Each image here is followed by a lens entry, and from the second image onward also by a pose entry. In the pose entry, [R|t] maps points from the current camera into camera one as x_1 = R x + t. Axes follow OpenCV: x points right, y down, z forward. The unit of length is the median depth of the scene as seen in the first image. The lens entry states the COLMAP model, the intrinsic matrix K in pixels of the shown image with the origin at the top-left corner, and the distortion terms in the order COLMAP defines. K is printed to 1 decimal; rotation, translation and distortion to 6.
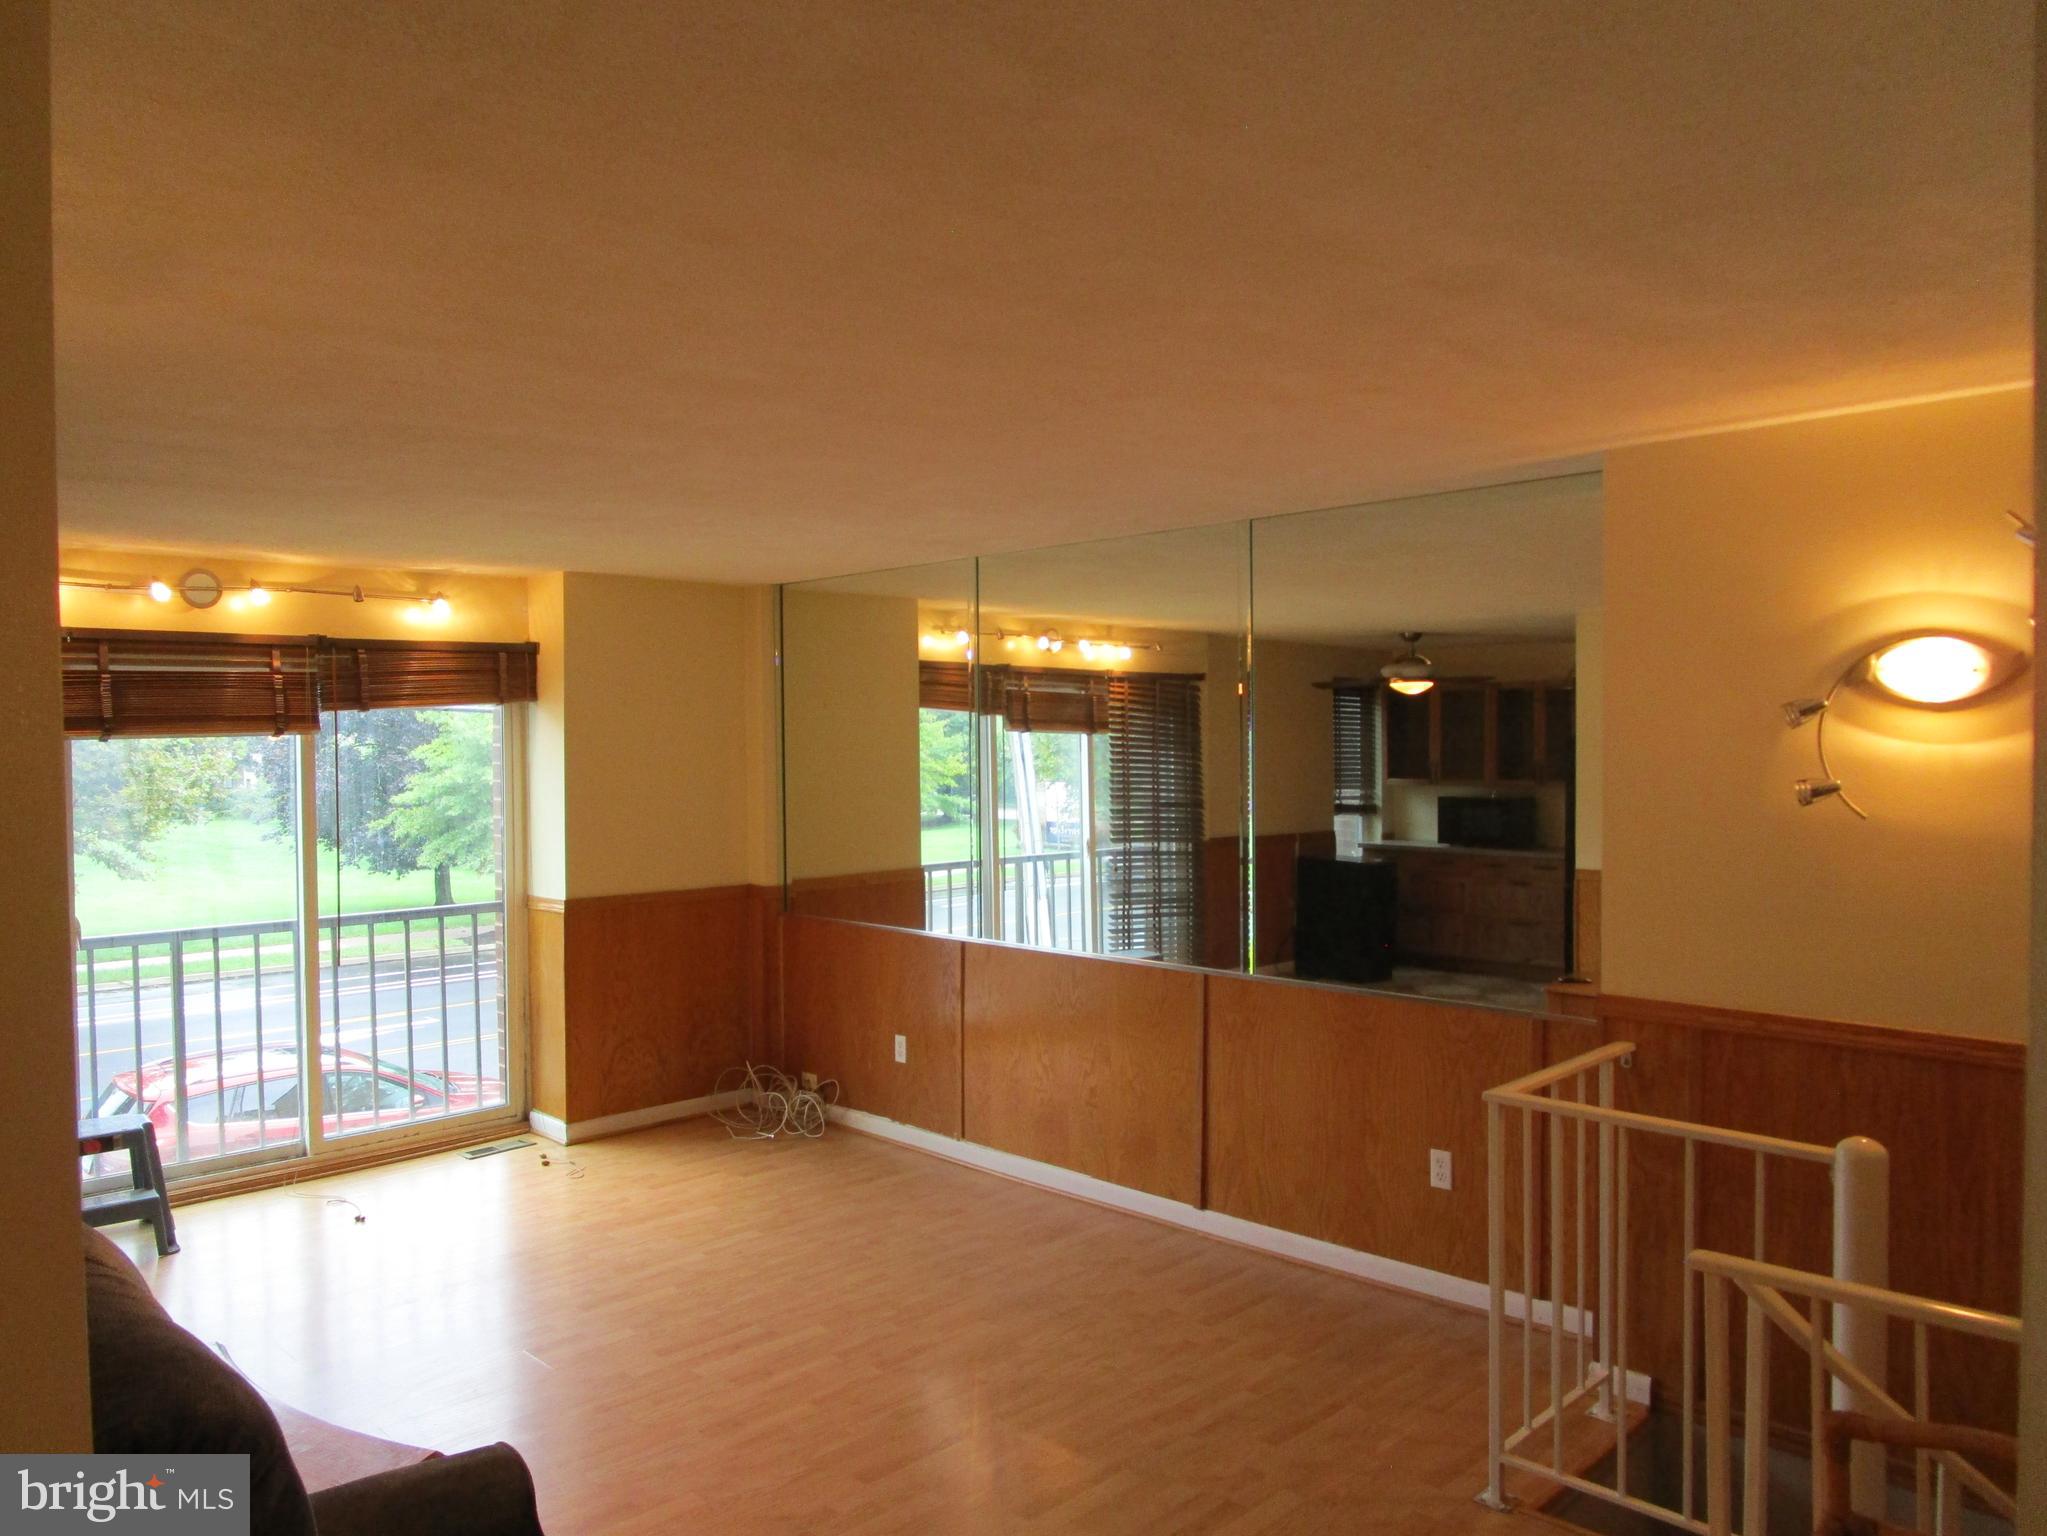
lens RADIAL K [[1497.8, 0, 1033.6], [0, 1497.8, 781.6], [0, 0, 1]] dist [-0.009195, 0.001371]
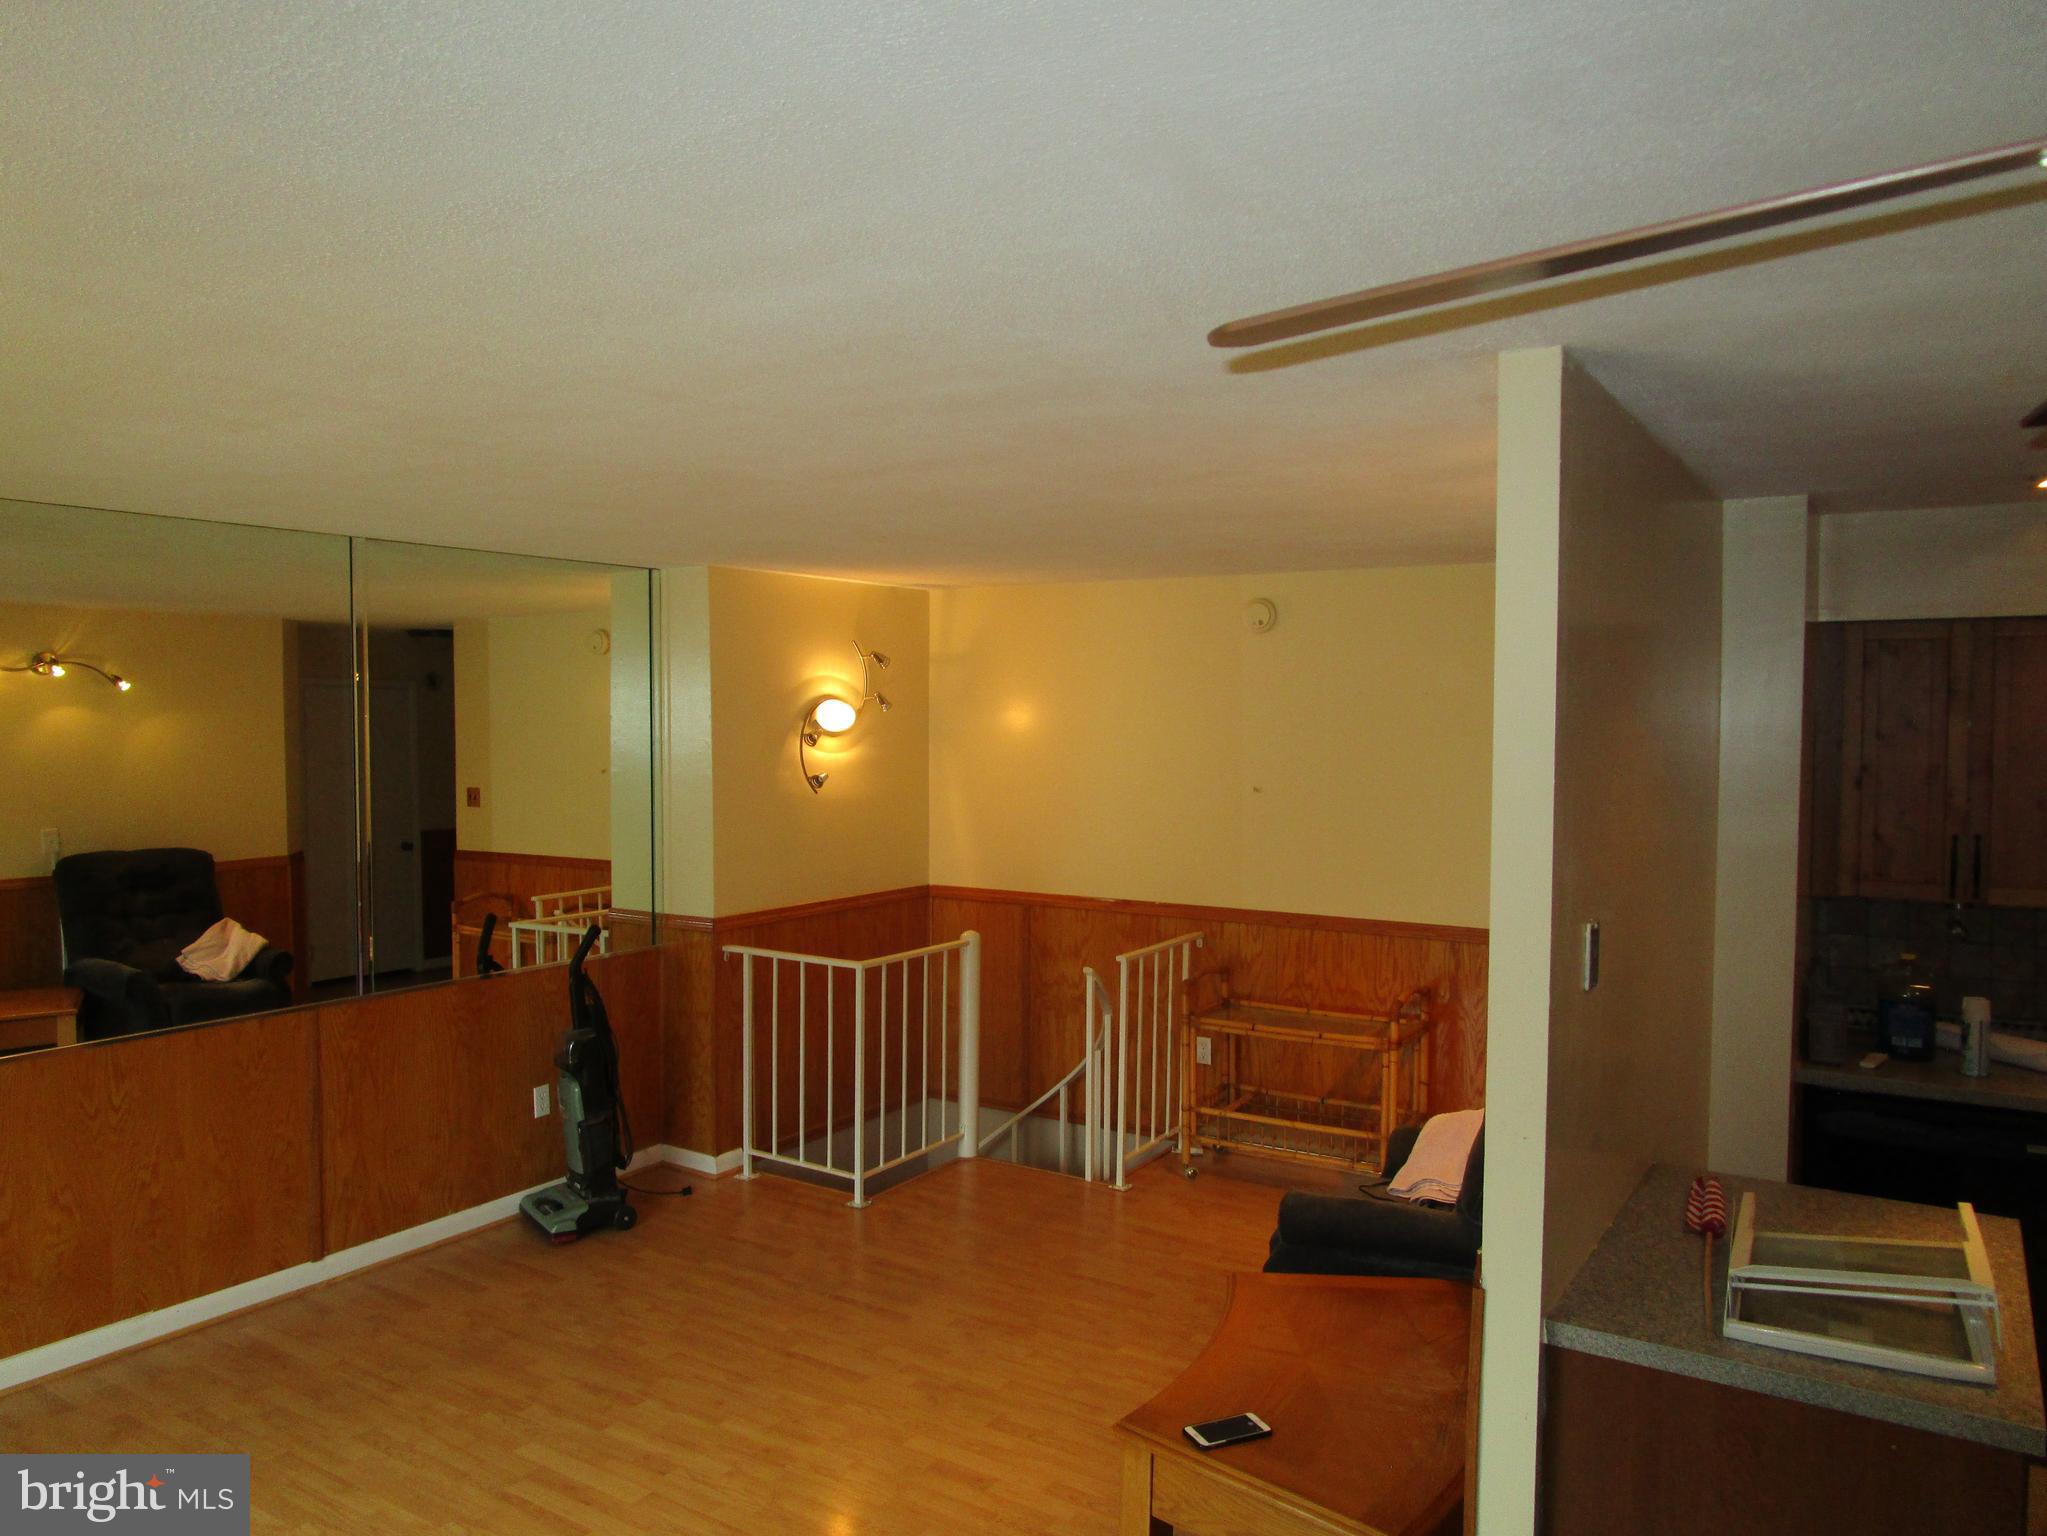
lens RADIAL K [[1497.8, 0, 1033.6], [0, 1497.8, 781.6], [0, 0, 1]] dist [-0.009195, 0.001371]
pose [[-0.232003, -0.038286, 0.971961, -0.981185], [0.020689, 0.998805, 0.044282, -0.049633], [-0.972495, 0.030383, -0.230934, 0.853443]]
